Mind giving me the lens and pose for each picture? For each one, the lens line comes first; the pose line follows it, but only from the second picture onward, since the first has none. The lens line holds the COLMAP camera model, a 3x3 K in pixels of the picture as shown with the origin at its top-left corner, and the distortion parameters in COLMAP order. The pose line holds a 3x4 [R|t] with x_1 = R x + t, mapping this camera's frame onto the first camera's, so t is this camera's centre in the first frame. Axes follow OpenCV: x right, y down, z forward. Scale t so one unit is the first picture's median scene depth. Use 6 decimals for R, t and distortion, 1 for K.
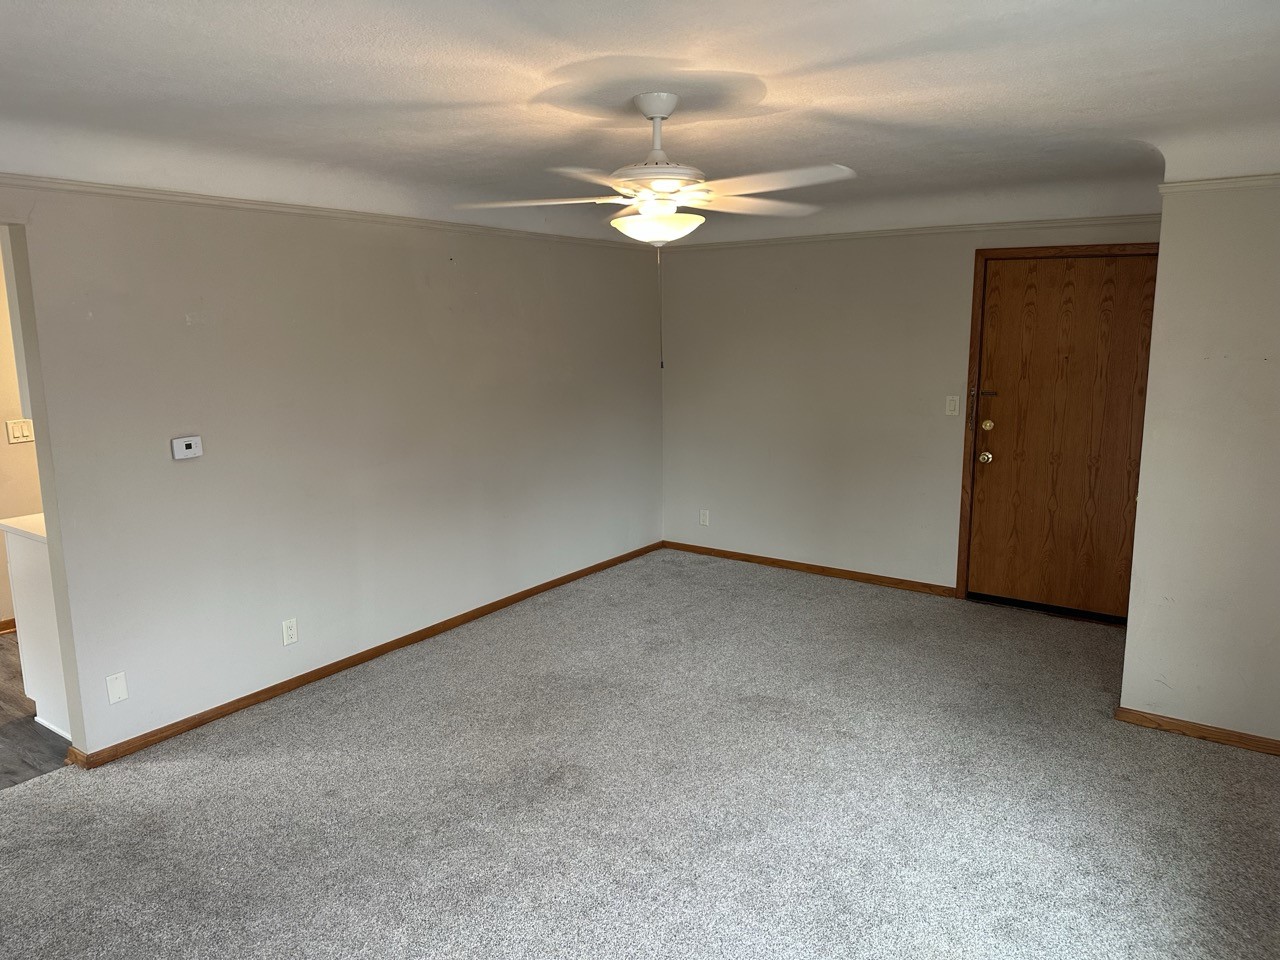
lens RADIAL K [[943.1, 0, 639.6], [0, 943.1, 498.1], [0, 0, 1]] dist [0.004392, -0.000678]
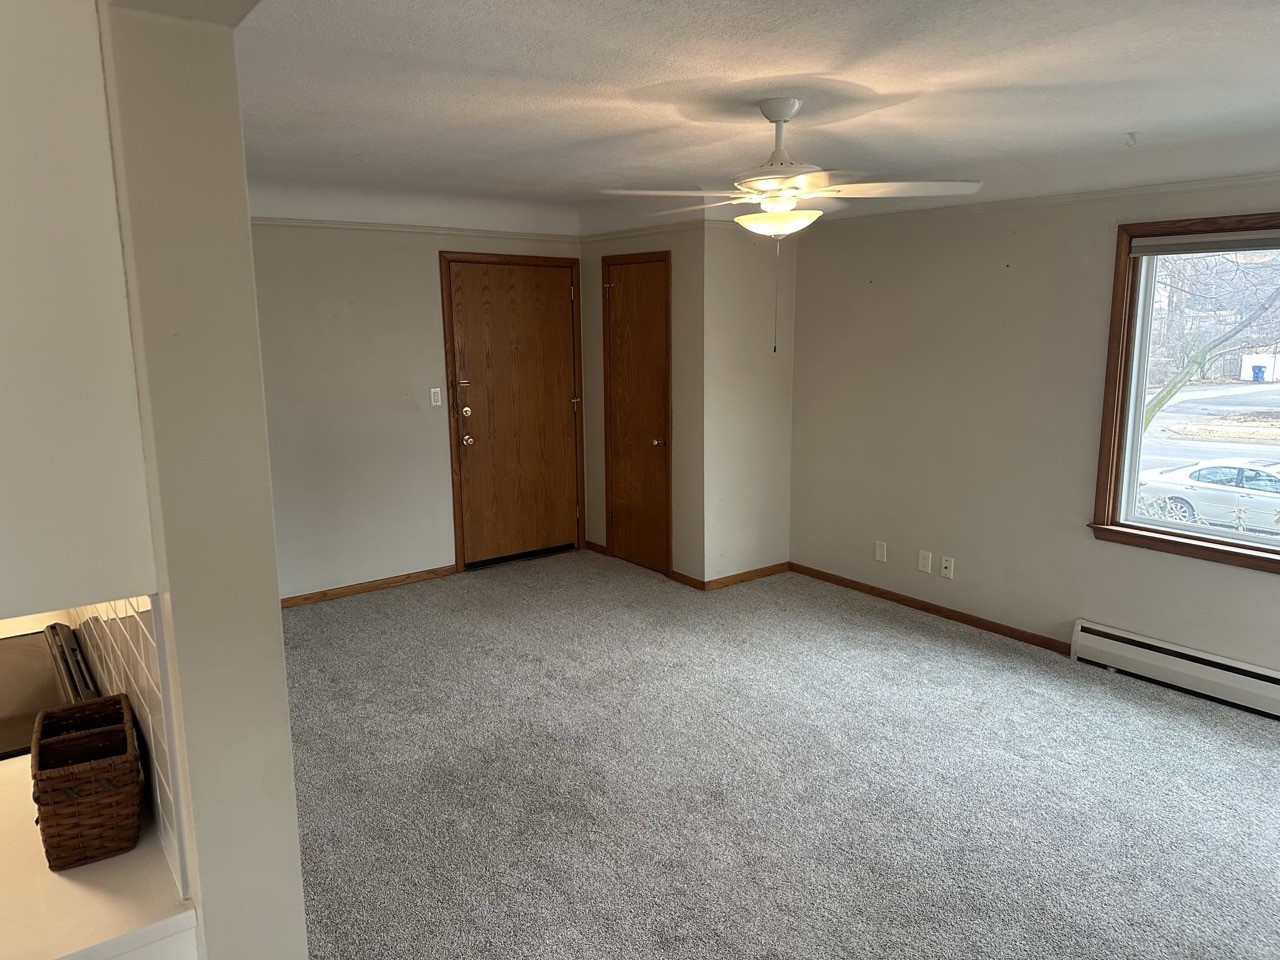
lens RADIAL K [[920.6, 0, 640.0], [0, 920.6, 480.0], [0, 0, 1]] dist [0.161597, -0.001238]
pose [[0.273127, -0.167286, 0.947321, -0.643119], [0.191201, 0.974557, 0.116969, -0.089252], [-0.942785, 0.149181, 0.298162, 0.502267]]
